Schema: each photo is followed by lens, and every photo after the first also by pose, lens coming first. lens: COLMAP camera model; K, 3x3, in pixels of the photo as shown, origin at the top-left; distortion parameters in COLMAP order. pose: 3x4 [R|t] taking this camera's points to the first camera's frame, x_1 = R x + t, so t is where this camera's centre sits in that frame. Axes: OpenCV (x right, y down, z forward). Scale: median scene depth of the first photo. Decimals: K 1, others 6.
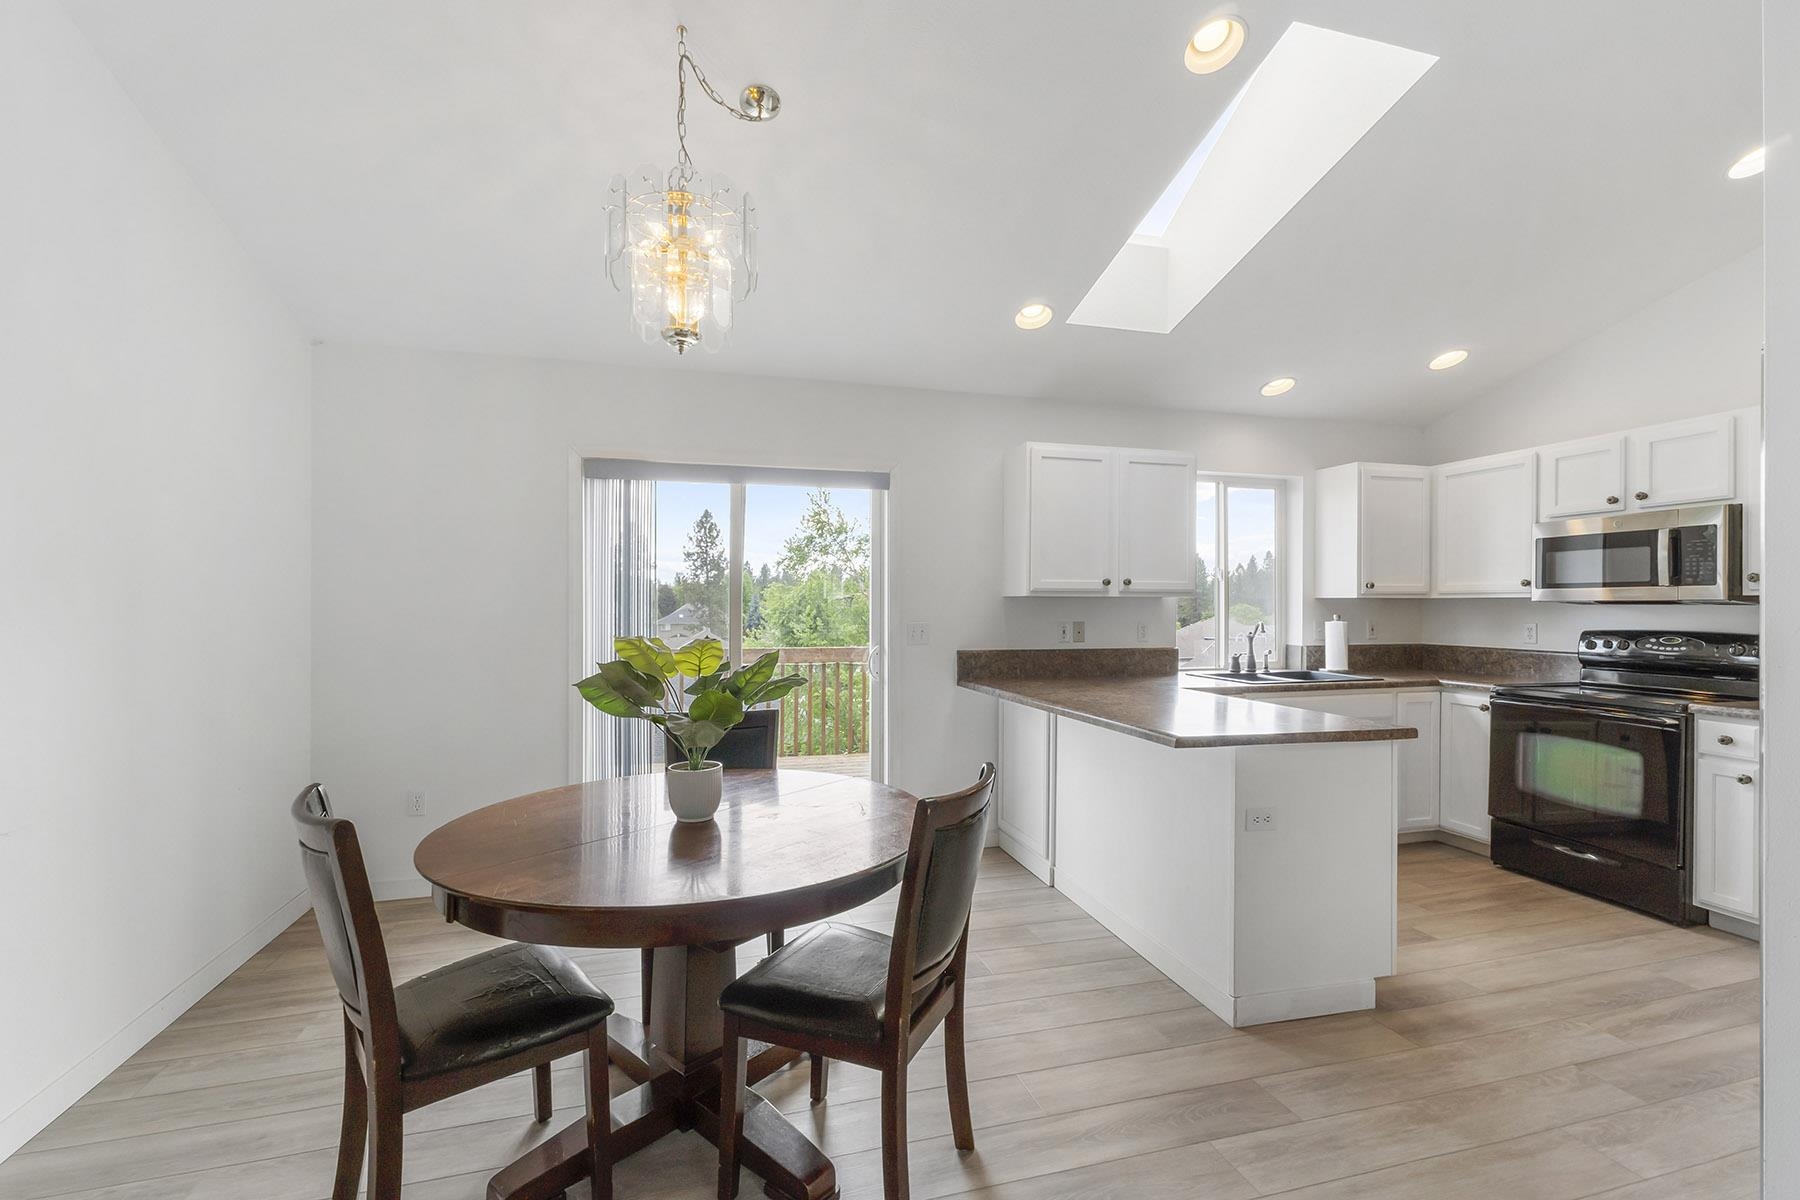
lens RADIAL K [[766.0, 0, 889.5], [0, 766.0, 607.5], [0, 0, 1]] dist [0.002887, -0.000169]
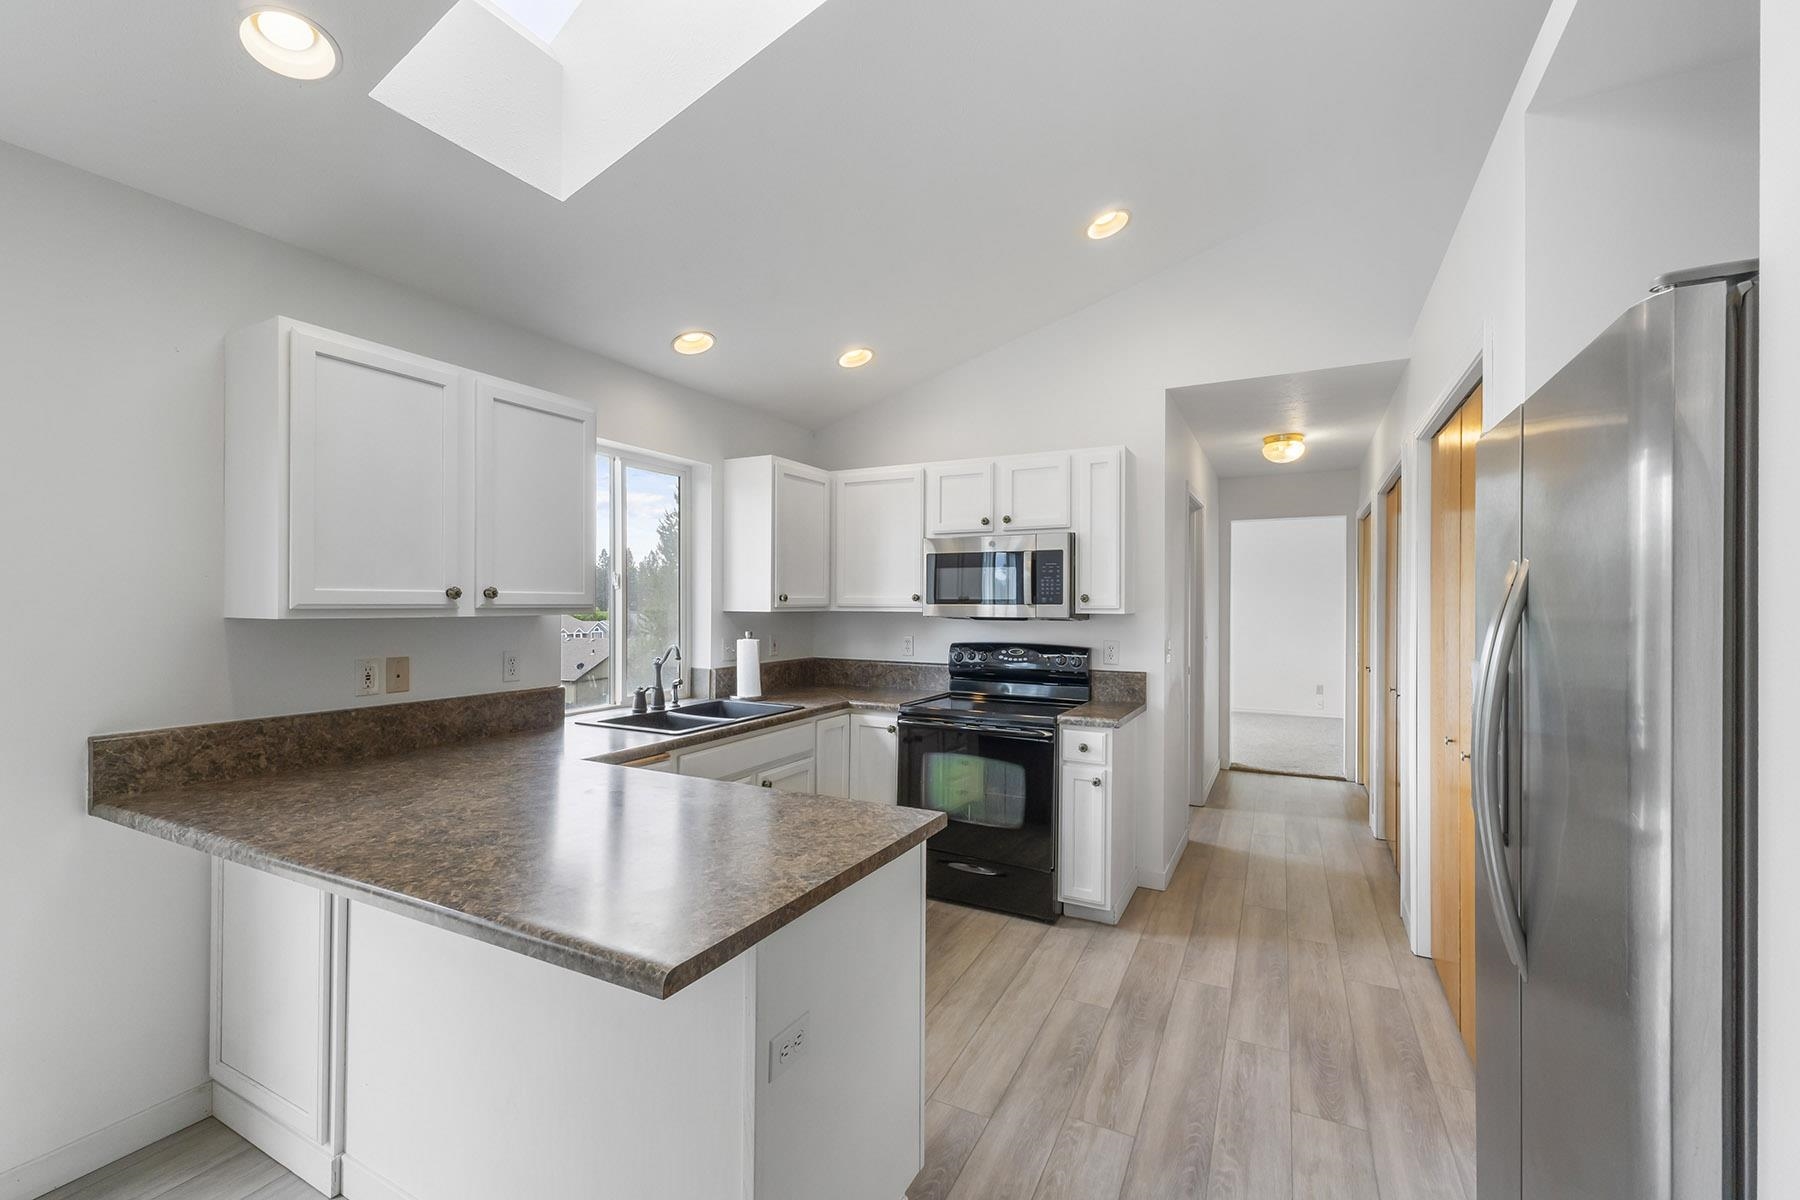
lens RADIAL K [[766.0, 0, 898.8], [0, 766.0, 602.5], [0, 0, 1]] dist [0.002887, -0.000169]
pose [[0.677449, 0.000901, 0.735569, 0.080062], [-0.000521, 1.000000, -0.000745, -0.024988], [-0.735569, 0.000122, 0.677450, 0.341566]]
